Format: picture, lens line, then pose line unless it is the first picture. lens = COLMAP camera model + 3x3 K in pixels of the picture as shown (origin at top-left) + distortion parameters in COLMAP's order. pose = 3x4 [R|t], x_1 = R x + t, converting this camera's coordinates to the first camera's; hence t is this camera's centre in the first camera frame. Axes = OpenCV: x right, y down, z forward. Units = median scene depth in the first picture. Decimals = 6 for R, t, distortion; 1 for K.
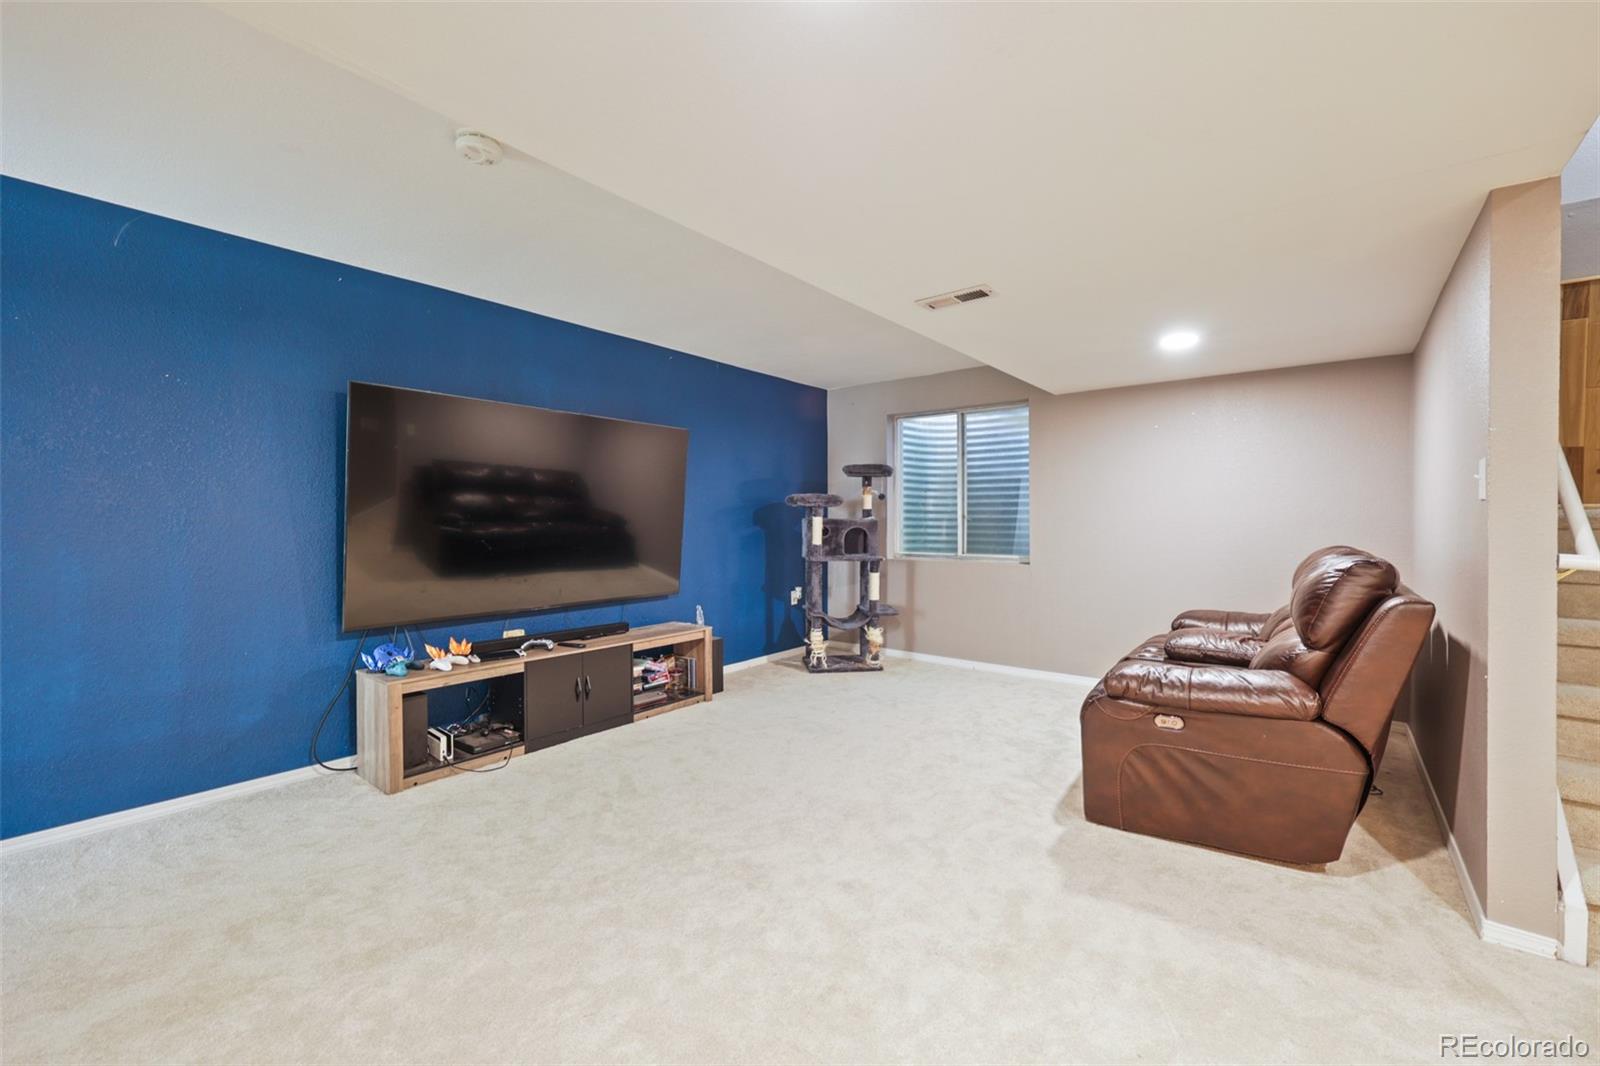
lens RADIAL K [[645.6, 0, 800.2], [0, 645.6, 527.4], [0, 0, 1]] dist [-0.009103, 0.000701]
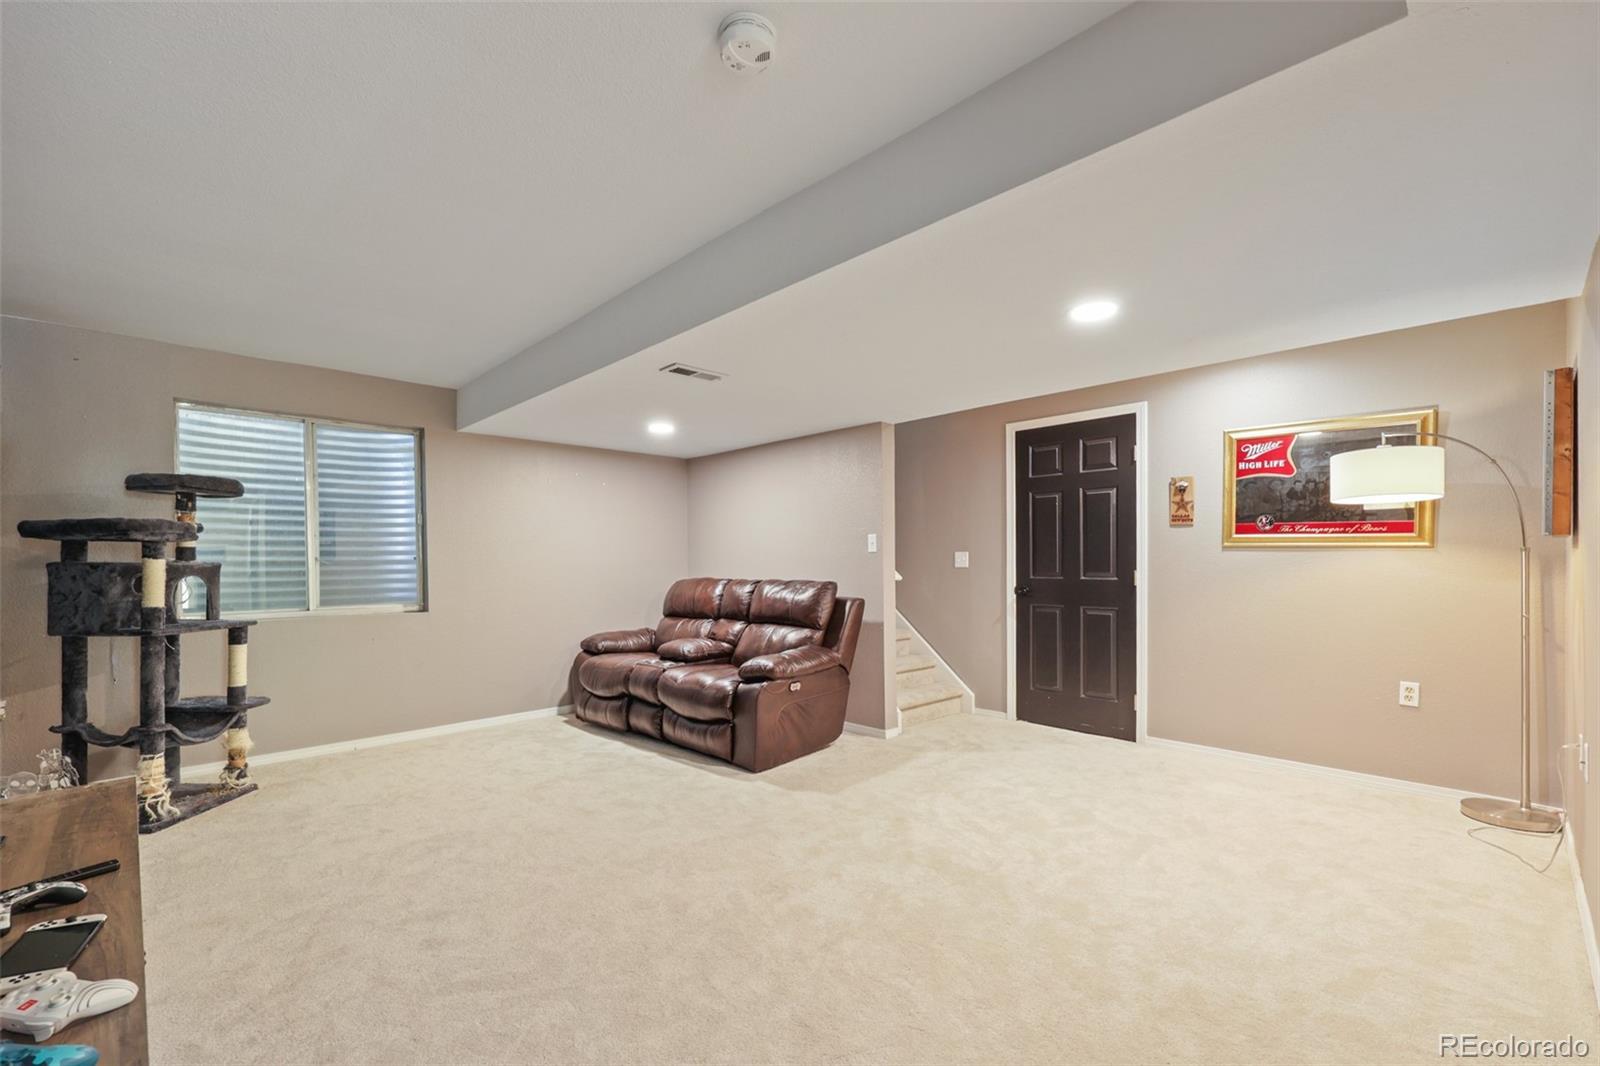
lens RADIAL K [[683.3, 0, 812.3], [0, 683.3, 561.3], [0, 0, 1]] dist [0.003238, 0.000123]
pose [[0.104484, 0.000395, 0.994527, -0.939207], [0.014244, 0.999897, -0.001893, -0.007574], [-0.994425, 0.014364, 0.104467, 0.636455]]
